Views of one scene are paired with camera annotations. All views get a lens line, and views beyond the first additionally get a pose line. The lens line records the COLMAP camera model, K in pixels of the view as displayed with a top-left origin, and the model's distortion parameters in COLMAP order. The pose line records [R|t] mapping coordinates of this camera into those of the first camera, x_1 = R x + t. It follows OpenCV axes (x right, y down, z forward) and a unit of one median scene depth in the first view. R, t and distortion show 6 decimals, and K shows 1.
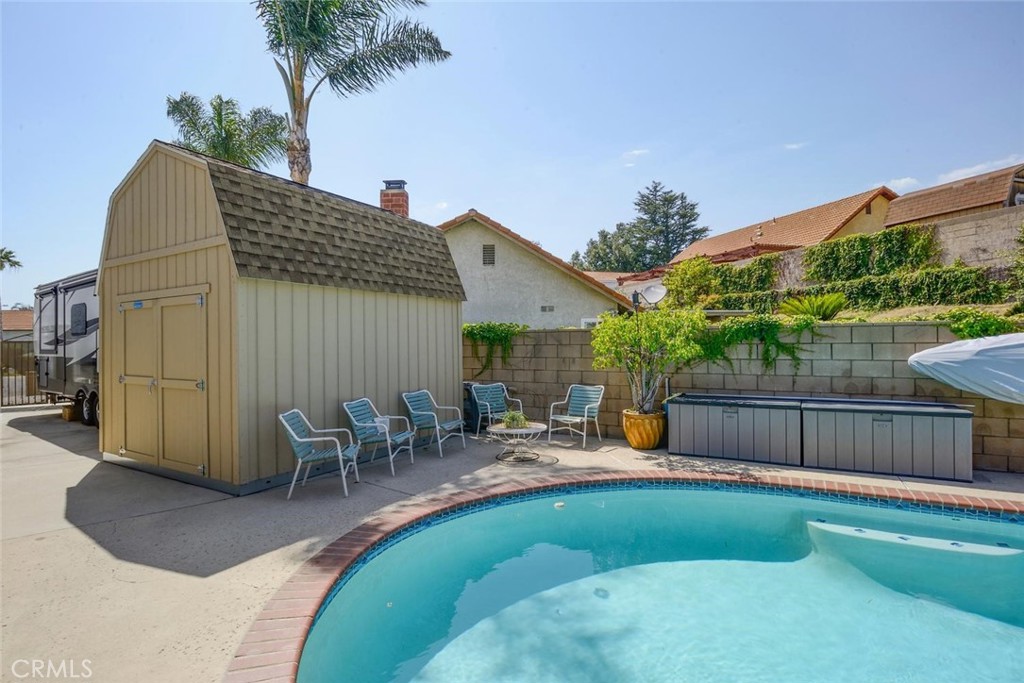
lens RADIAL K [[502.4, 0, 508.2], [0, 502.4, 340.7], [0, 0, 1]] dist [-0.017558, -0.000073]
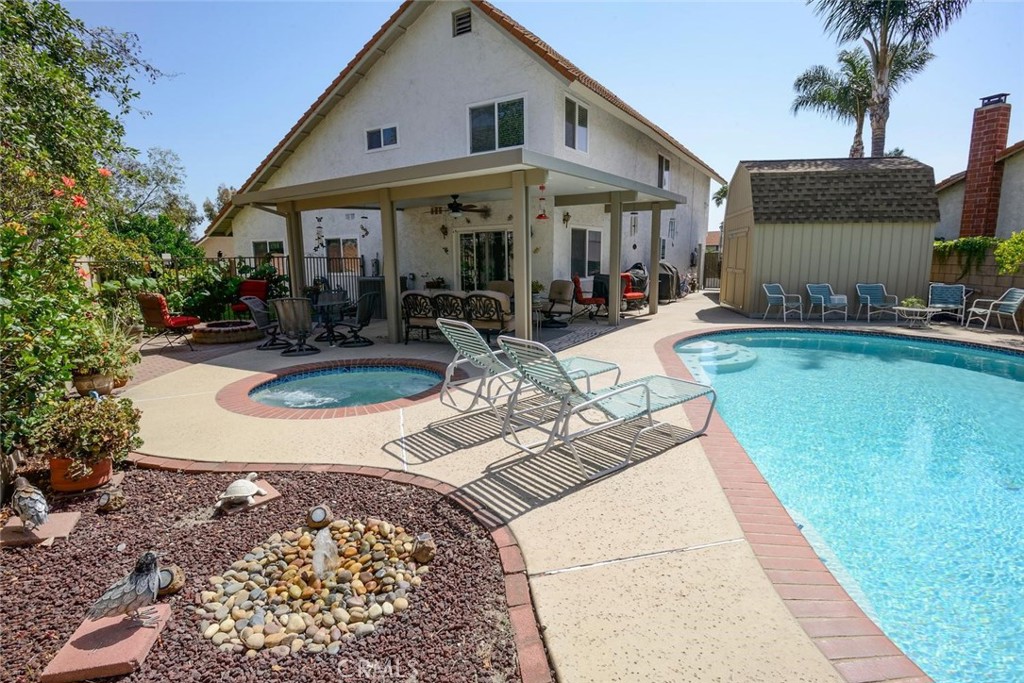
lens RADIAL K [[502.4, 0, 511.5], [0, 502.4, 339.1], [0, 0, 1]] dist [-0.017558, -0.000073]
pose [[0.344676, 0.156273, -0.925623, 1.141534], [0.003185, 0.985845, 0.167627, 0.005756], [0.938716, -0.060725, 0.339300, -0.779908]]
